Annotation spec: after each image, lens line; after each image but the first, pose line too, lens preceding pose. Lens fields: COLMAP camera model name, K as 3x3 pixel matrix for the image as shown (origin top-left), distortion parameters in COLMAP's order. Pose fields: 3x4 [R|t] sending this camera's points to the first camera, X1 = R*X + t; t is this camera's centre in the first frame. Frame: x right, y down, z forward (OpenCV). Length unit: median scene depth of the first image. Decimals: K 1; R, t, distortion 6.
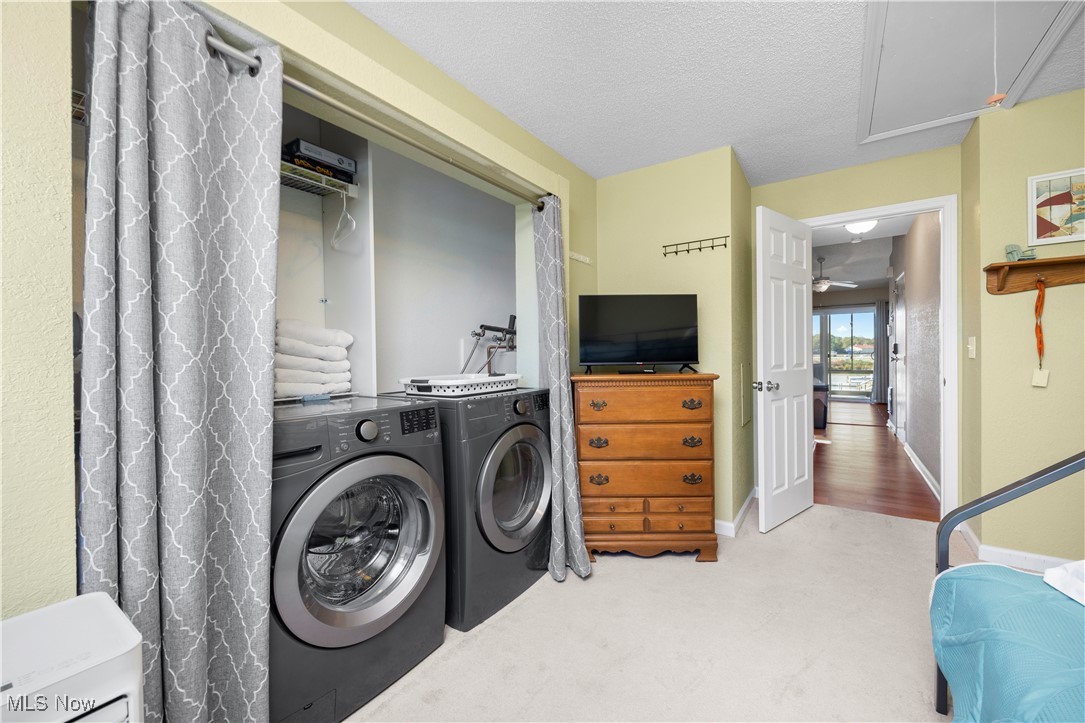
lens RADIAL K [[421.8, 0, 545.4], [0, 421.8, 359.4], [0, 0, 1]] dist [-0.000594, 0.000005]
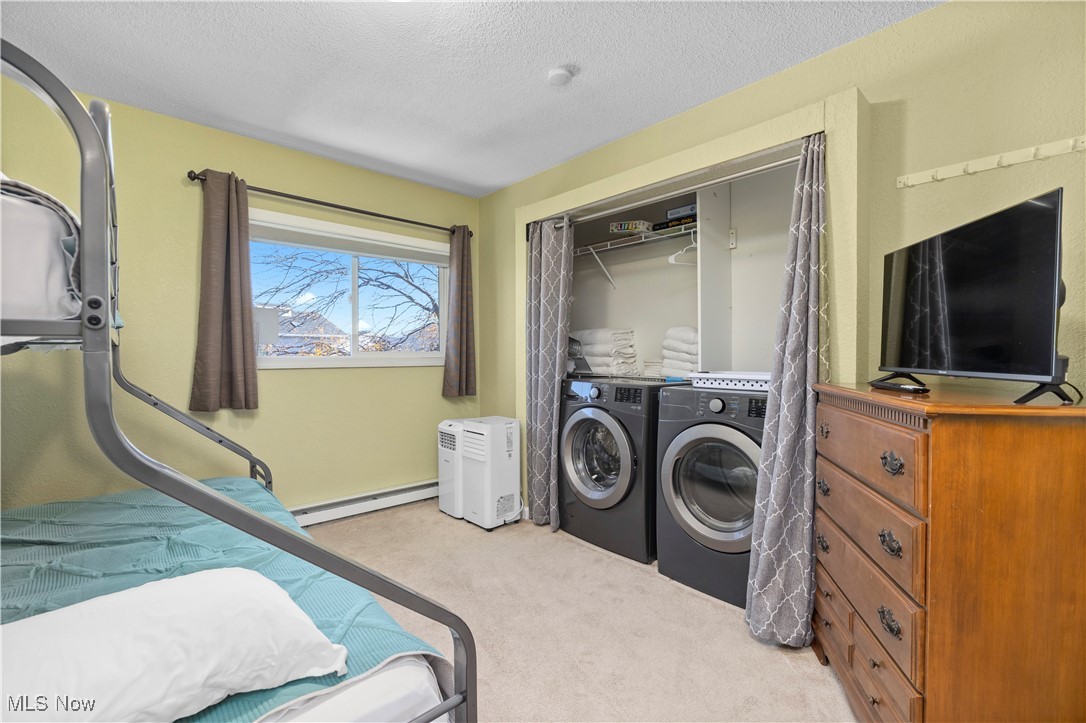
lens RADIAL K [[470.6, 0, 542.6], [0, 470.6, 359.0], [0, 0, 1]] dist [-0.002256, 0.000041]
pose [[-0.231648, 0.029446, -0.972354, 1.321110], [-0.007698, 0.999455, 0.032101, -0.032954], [0.972769, 0.014921, -0.231295, 1.042244]]
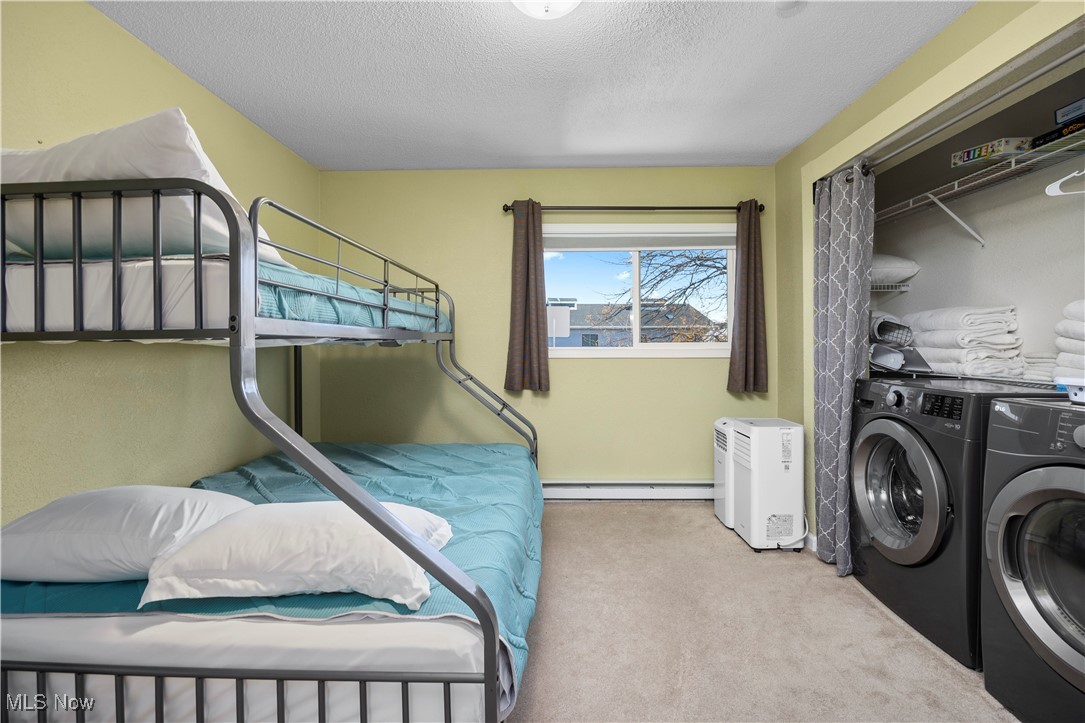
lens RADIAL K [[478.7, 0, 543.6], [0, 478.7, 343.6], [0, 0, 1]] dist [-0.009578, 0.000300]
pose [[-0.836535, 0.020482, -0.547530, 1.057847], [0.011795, 0.999743, 0.019377, -0.035656], [0.547786, 0.009751, -0.836562, 1.365523]]
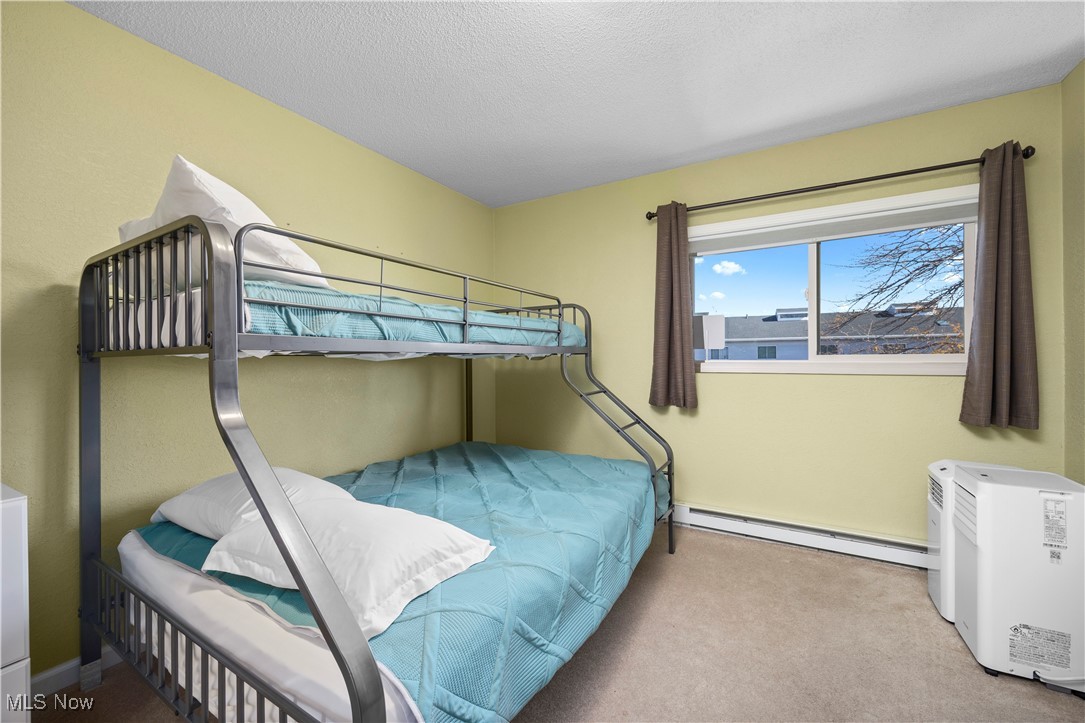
lens RADIAL K [[421.8, 0, 545.4], [0, 421.8, 359.4], [0, 0, 1]] dist [-0.000594, 0.000005]
pose [[-0.996999, 0.023638, -0.073718, 0.621692], [0.022399, 0.999594, 0.017600, -0.026765], [0.074104, 0.015896, -0.997124, 1.267106]]
